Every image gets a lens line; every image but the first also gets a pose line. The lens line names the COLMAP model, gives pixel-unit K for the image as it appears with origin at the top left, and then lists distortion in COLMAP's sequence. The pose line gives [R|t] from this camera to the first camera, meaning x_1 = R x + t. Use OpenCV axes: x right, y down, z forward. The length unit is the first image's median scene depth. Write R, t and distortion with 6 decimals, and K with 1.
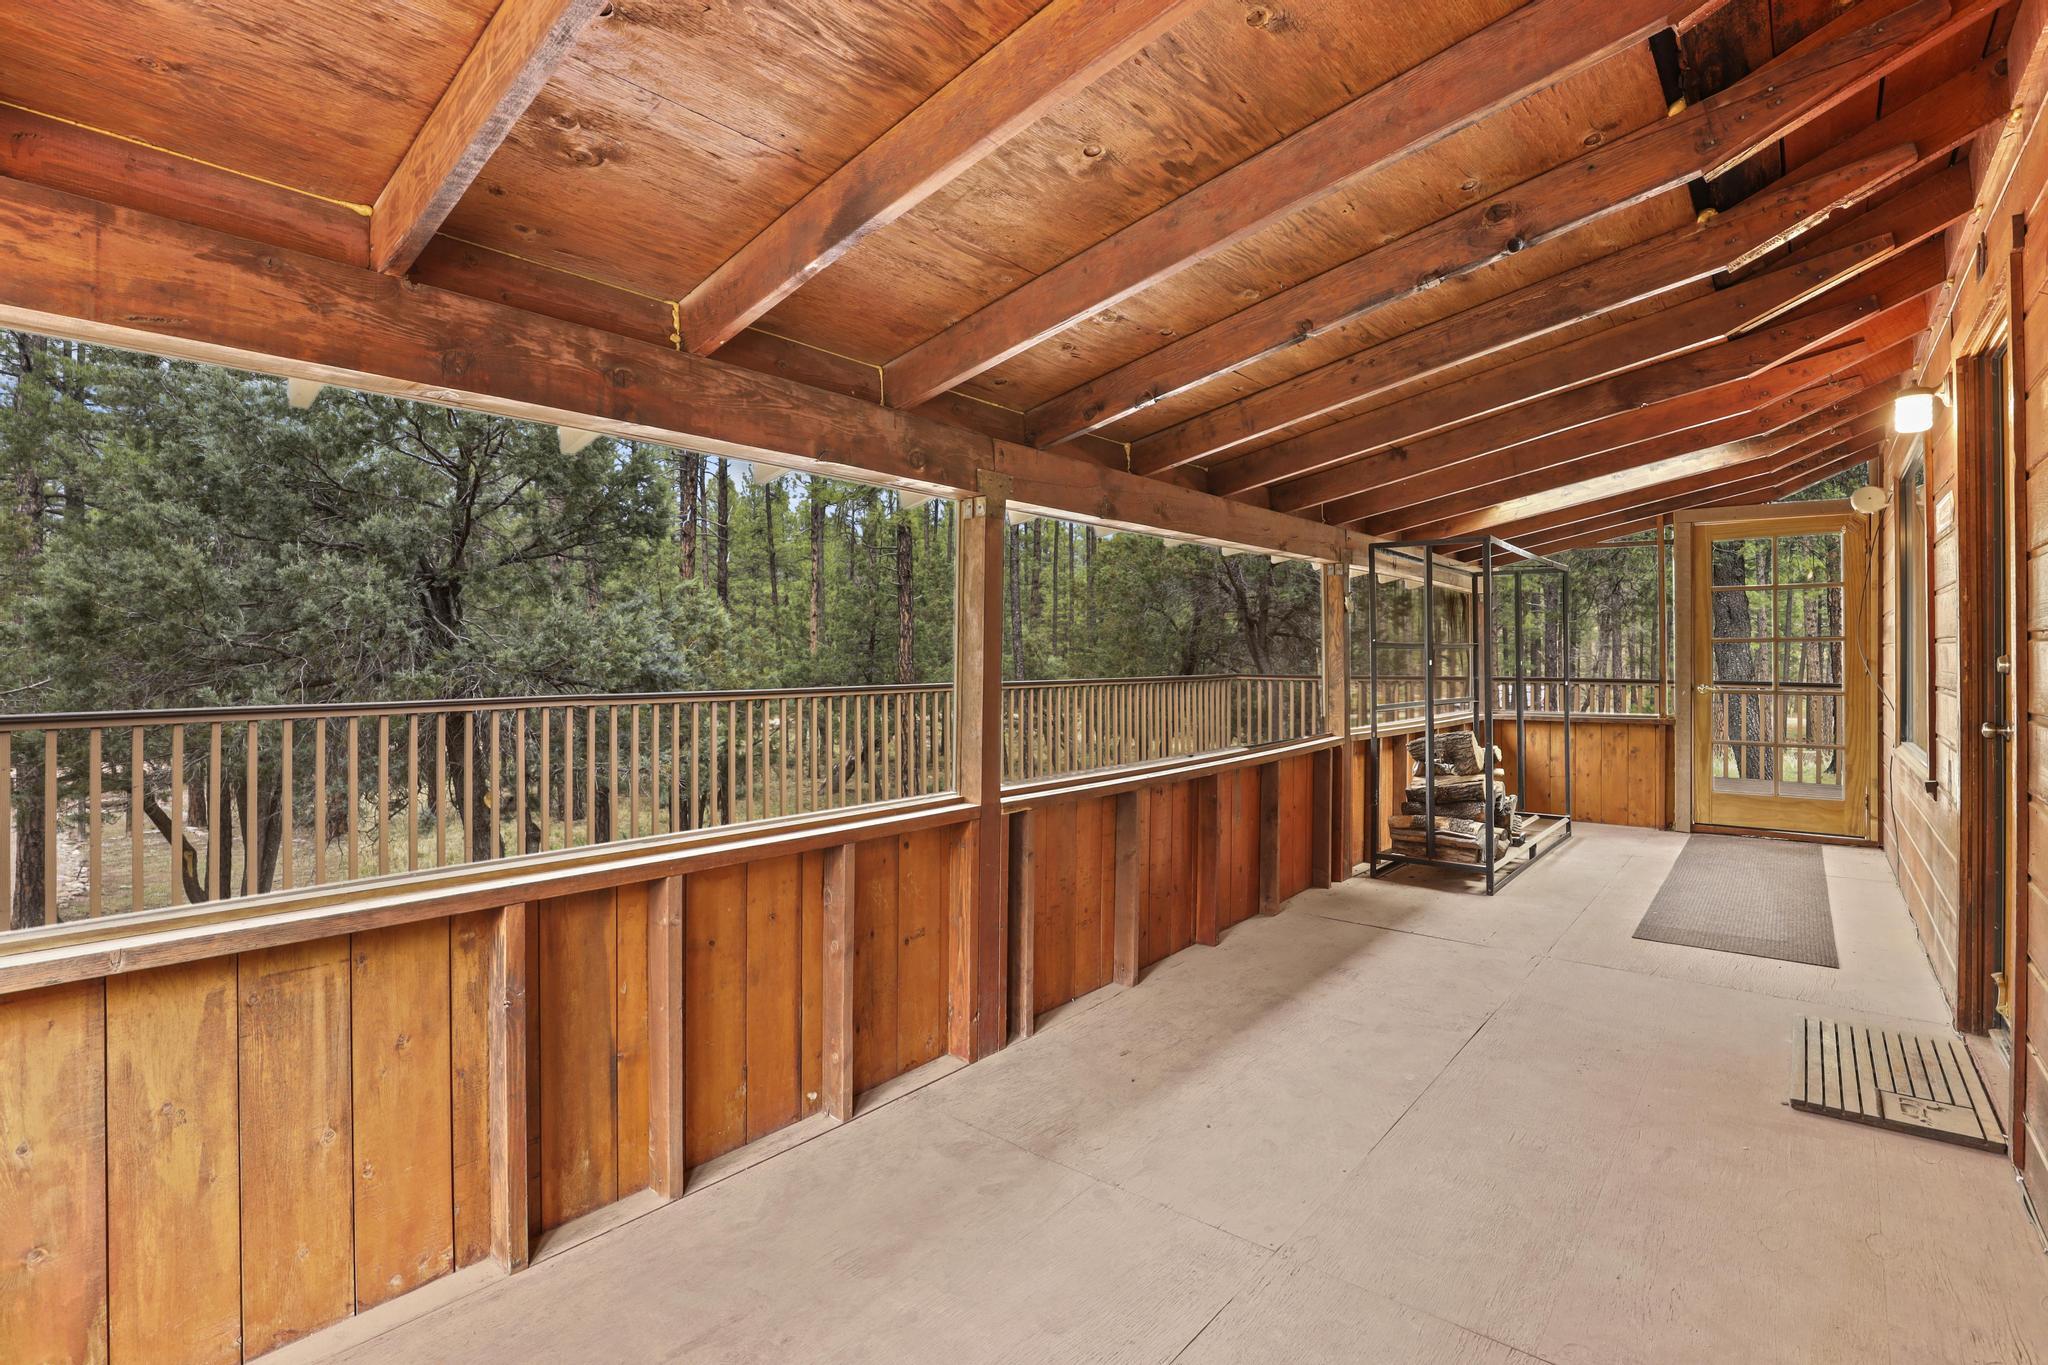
lens RADIAL K [[954.2, 0, 1016.2], [0, 954.2, 660.4], [0, 0, 1]] dist [-0.002631, 0.000482]
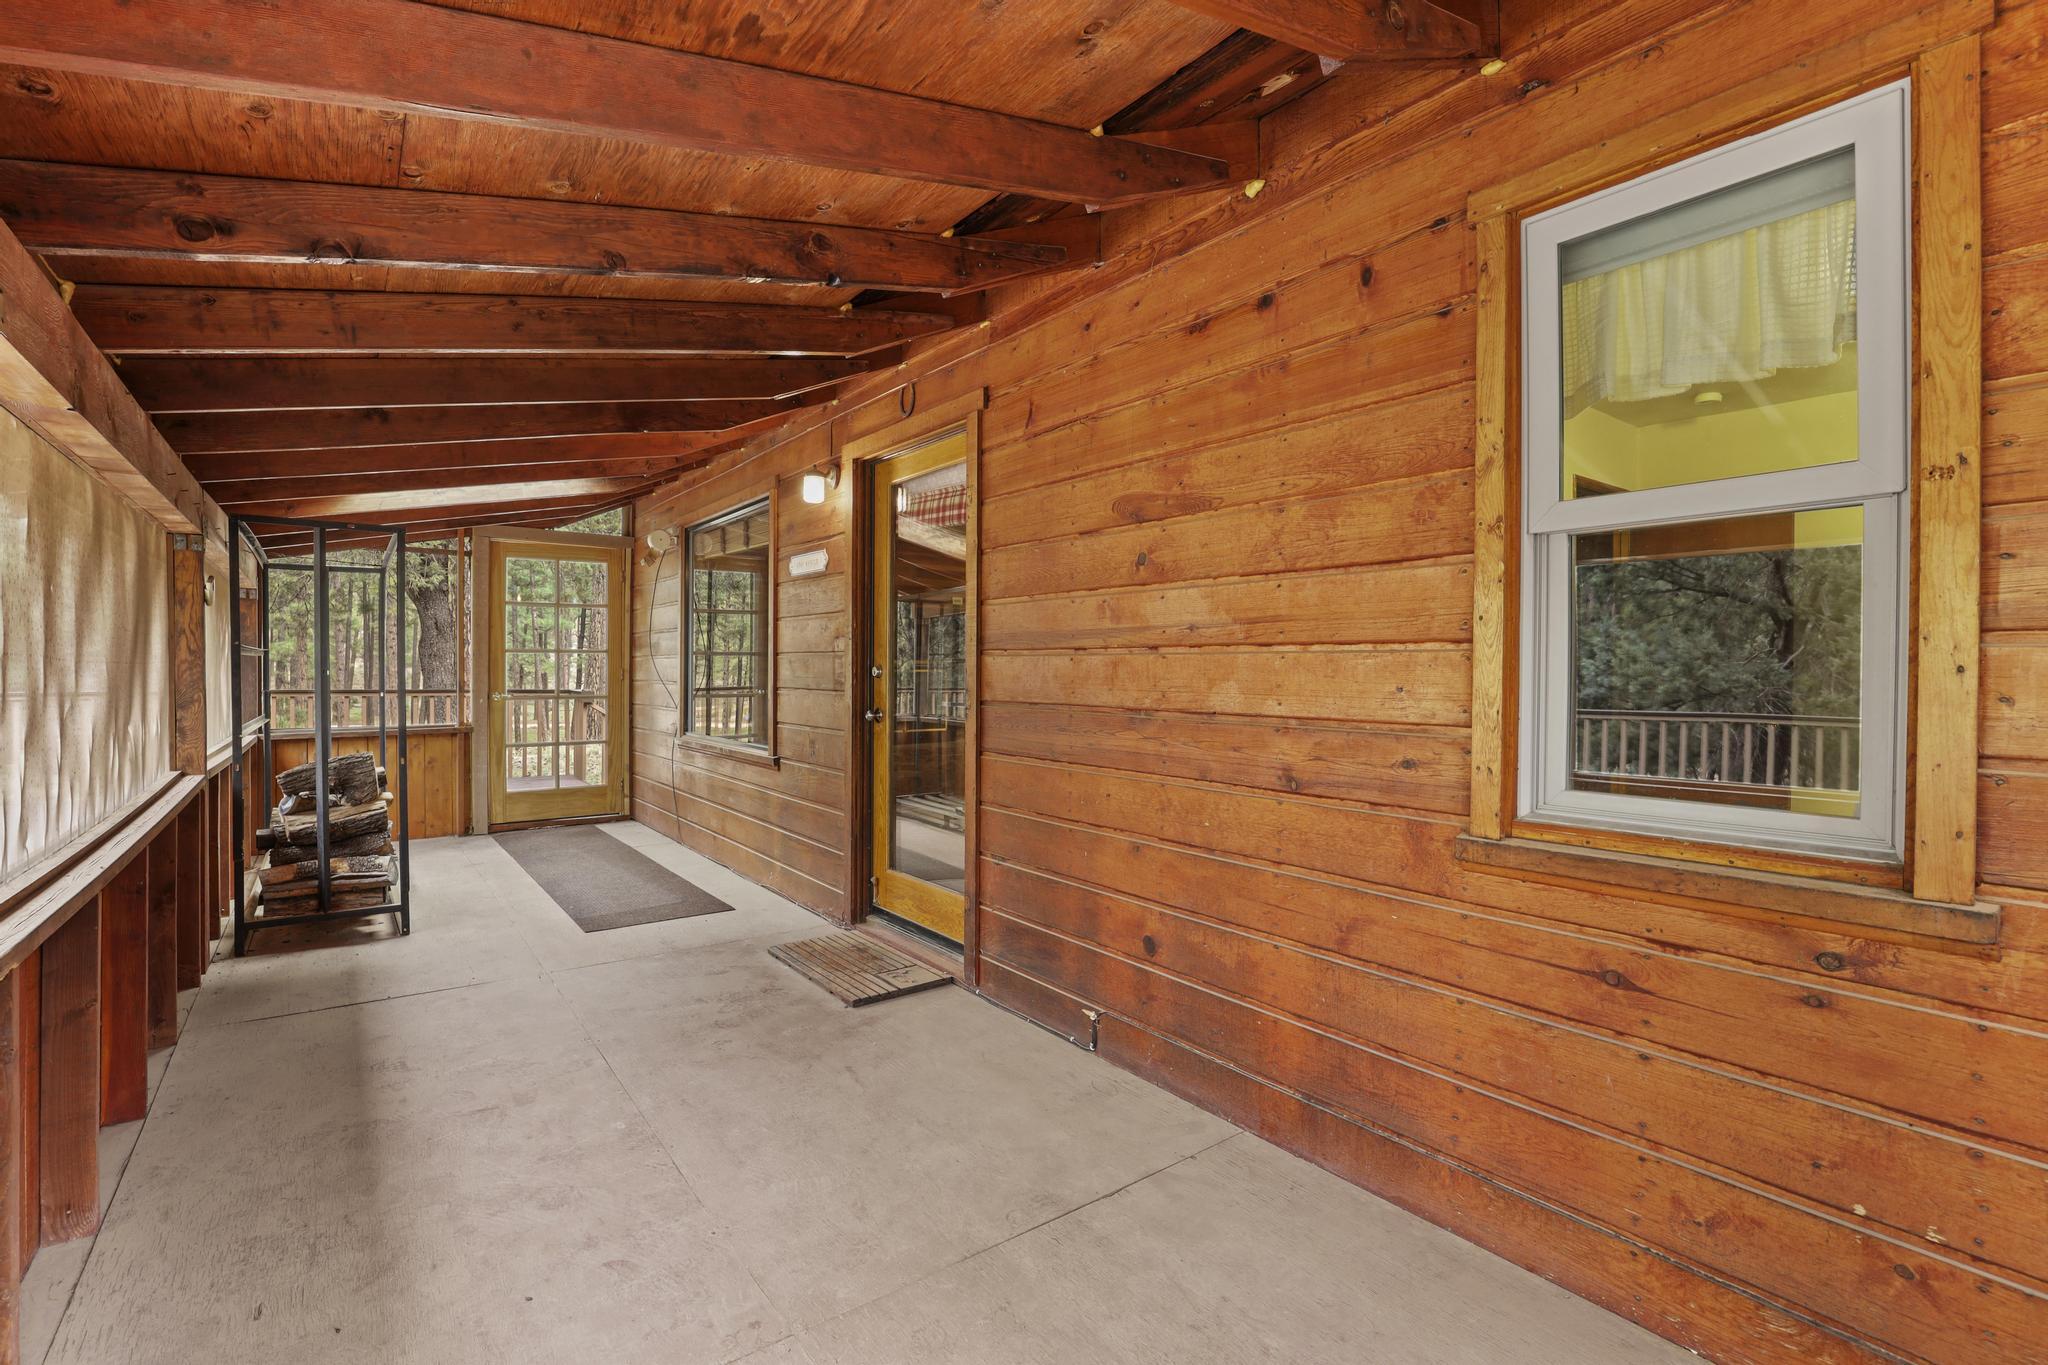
lens RADIAL K [[954.2, 0, 1015.1], [0, 954.2, 681.9], [0, 0, 1]] dist [-0.002631, 0.000482]
pose [[0.264748, -0.012088, 0.964242, -0.206534], [0.001379, 0.999925, 0.012156, 0.002013], [-0.964317, -0.001889, 0.264745, 0.228383]]
